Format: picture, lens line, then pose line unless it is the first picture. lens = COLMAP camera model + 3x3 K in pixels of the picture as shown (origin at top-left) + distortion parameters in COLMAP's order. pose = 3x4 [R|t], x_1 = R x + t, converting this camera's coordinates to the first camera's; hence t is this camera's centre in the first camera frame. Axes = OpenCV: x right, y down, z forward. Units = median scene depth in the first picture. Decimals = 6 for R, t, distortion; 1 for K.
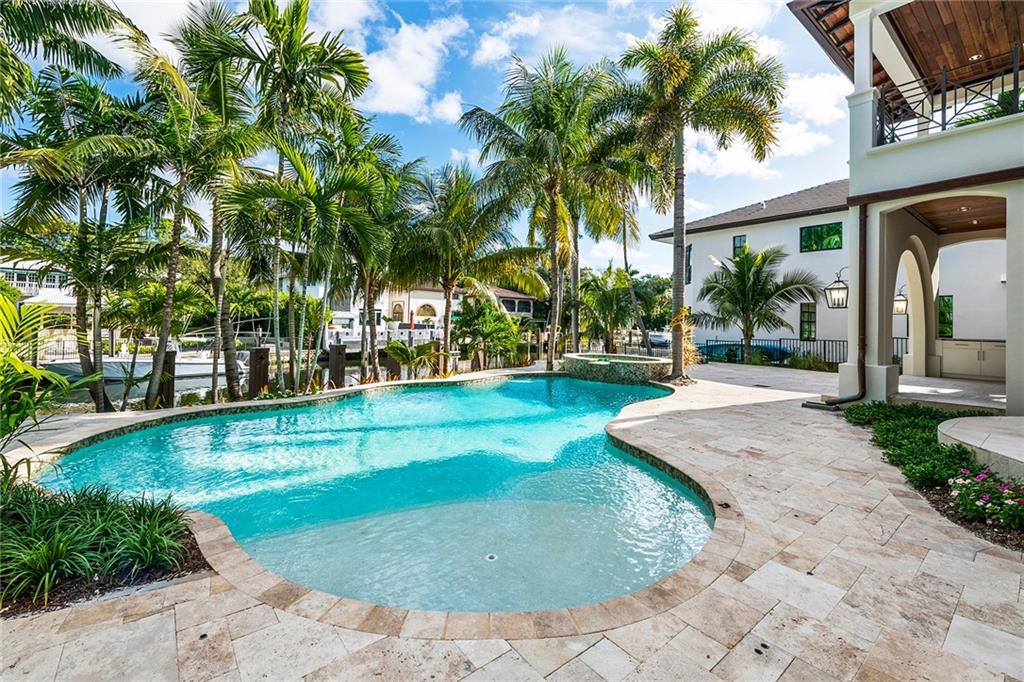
lens RADIAL K [[445.4, 0, 512.3], [0, 445.4, 318.9], [0, 0, 1]] dist [-0.001157, -0.000157]
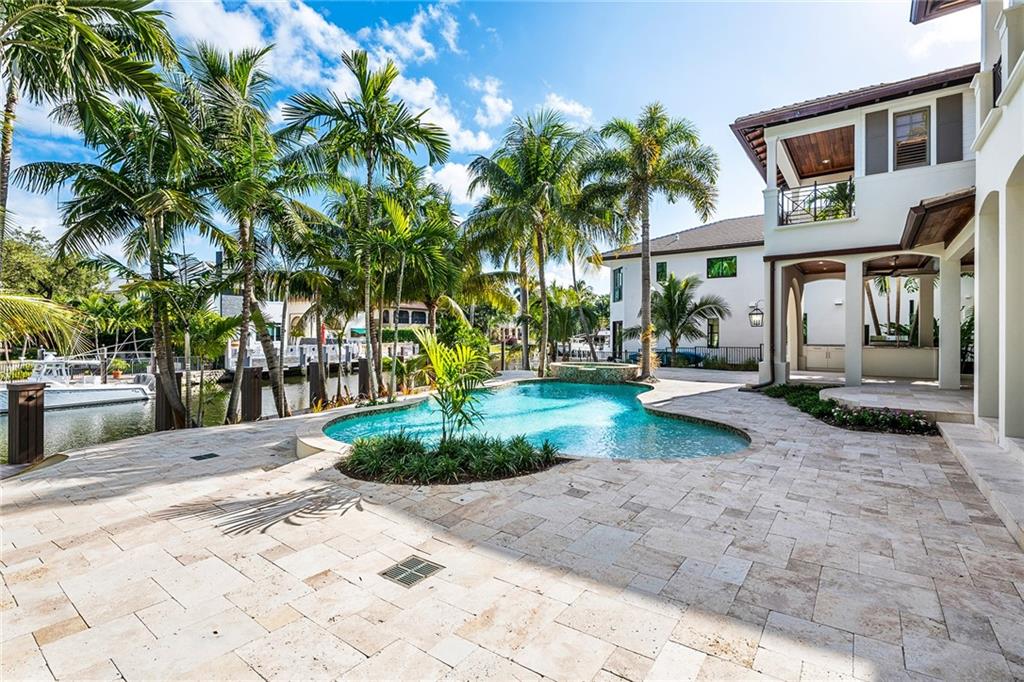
lens RADIAL K [[494.3, 0, 512.0], [0, 494.3, 341.0], [0, 0, 1]] dist [-0.000800, -0.000055]
pose [[0.963212, -0.019154, 0.268060, -0.415980], [0.012435, 0.999565, 0.026741, -0.023766], [-0.268455, -0.022424, 0.963031, -0.322521]]
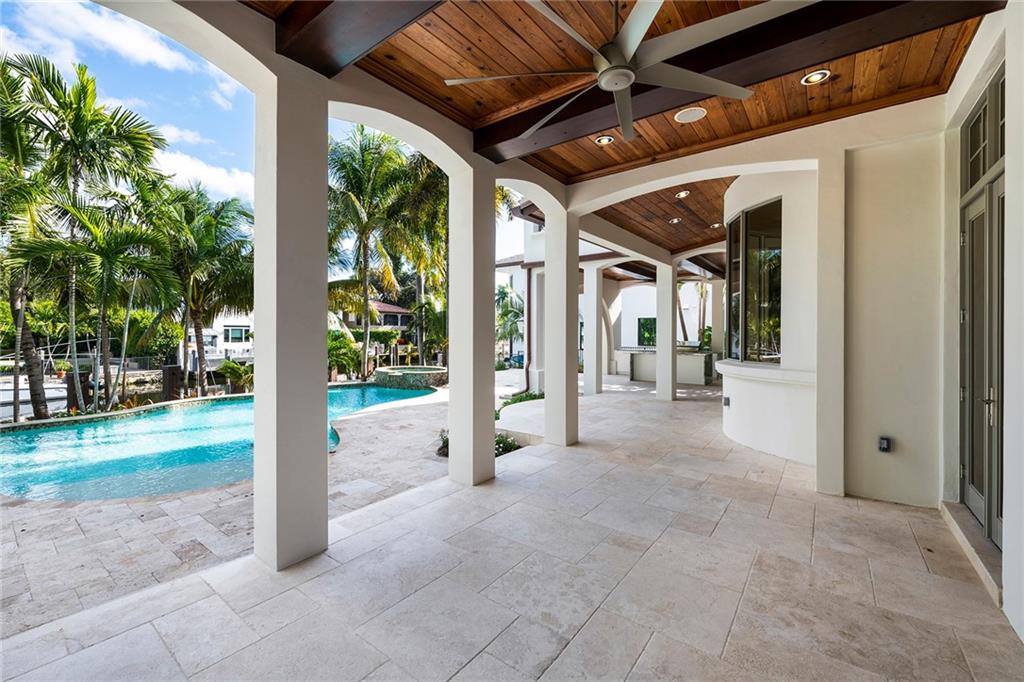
lens RADIAL K [[416.2, 0, 526.7], [0, 416.2, 337.3], [0, 0, 1]] dist [-0.000315, -0.005604]
pose [[0.964740, -0.020085, 0.262439, 0.270252], [0.014583, 0.999631, 0.022896, -0.034247], [-0.262802, -0.018262, 0.964677, -0.287669]]
